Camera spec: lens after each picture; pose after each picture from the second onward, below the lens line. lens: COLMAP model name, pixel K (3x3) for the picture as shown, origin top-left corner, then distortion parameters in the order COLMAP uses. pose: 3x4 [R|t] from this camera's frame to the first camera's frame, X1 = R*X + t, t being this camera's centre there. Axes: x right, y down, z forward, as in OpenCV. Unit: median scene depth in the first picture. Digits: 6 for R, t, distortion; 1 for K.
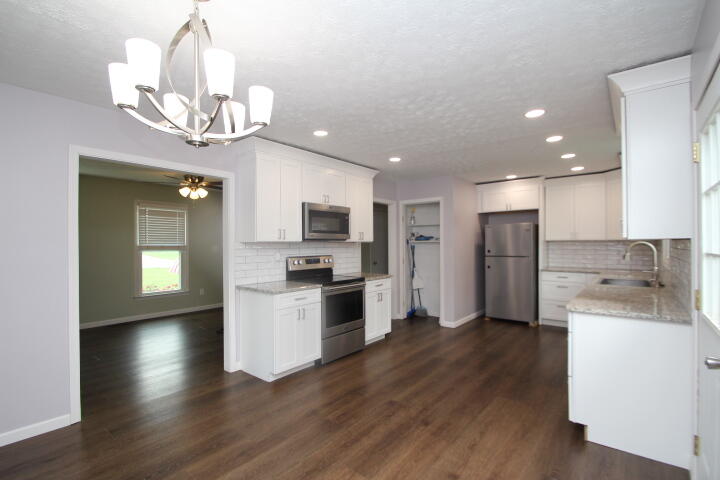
lens RADIAL K [[334.9, 0, 358.0], [0, 334.9, 240.9], [0, 0, 1]] dist [0.003964, -0.017421]
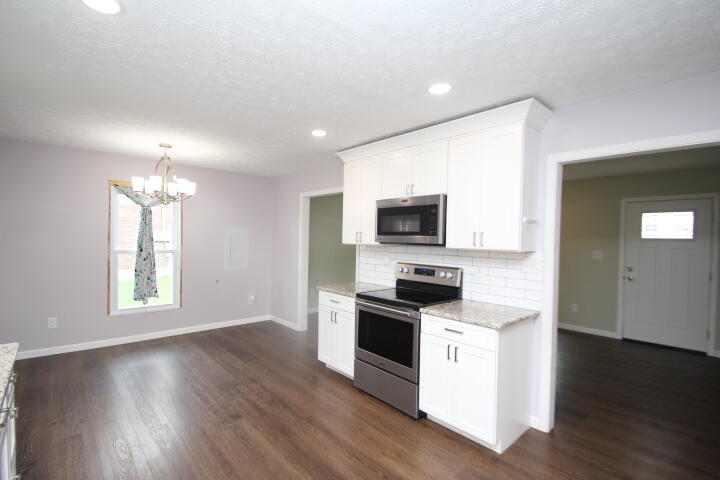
lens RADIAL K [[334.9, 0, 358.0], [0, 334.9, 240.9], [0, 0, 1]] dist [0.003964, -0.017421]
pose [[-0.158442, 0.010741, -0.987310, 0.649972], [-0.013402, 0.999825, 0.013028, -0.018221], [0.987277, 0.015296, -0.158270, 0.988569]]
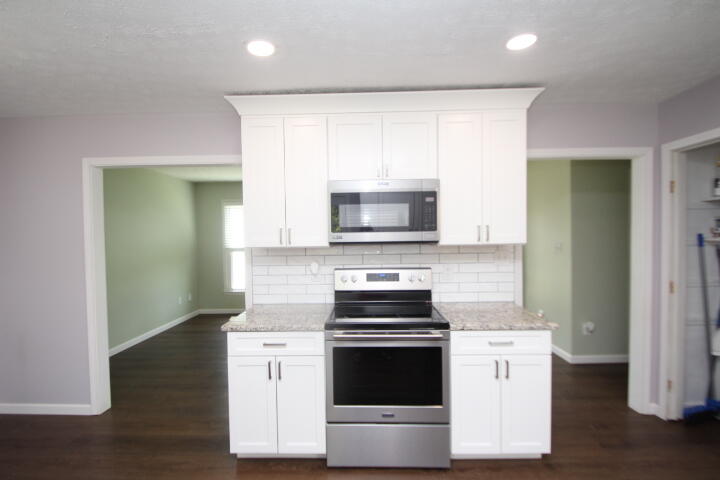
lens RADIAL K [[352.4, 0, 361.5], [0, 352.4, 239.2], [0, 0, 1]] dist [0.029759, -0.052712]
pose [[0.607124, 0.004058, -0.794597, 0.345038], [0.016606, 0.999704, 0.017793, -0.019777], [0.794433, -0.023997, 0.606877, 0.601521]]
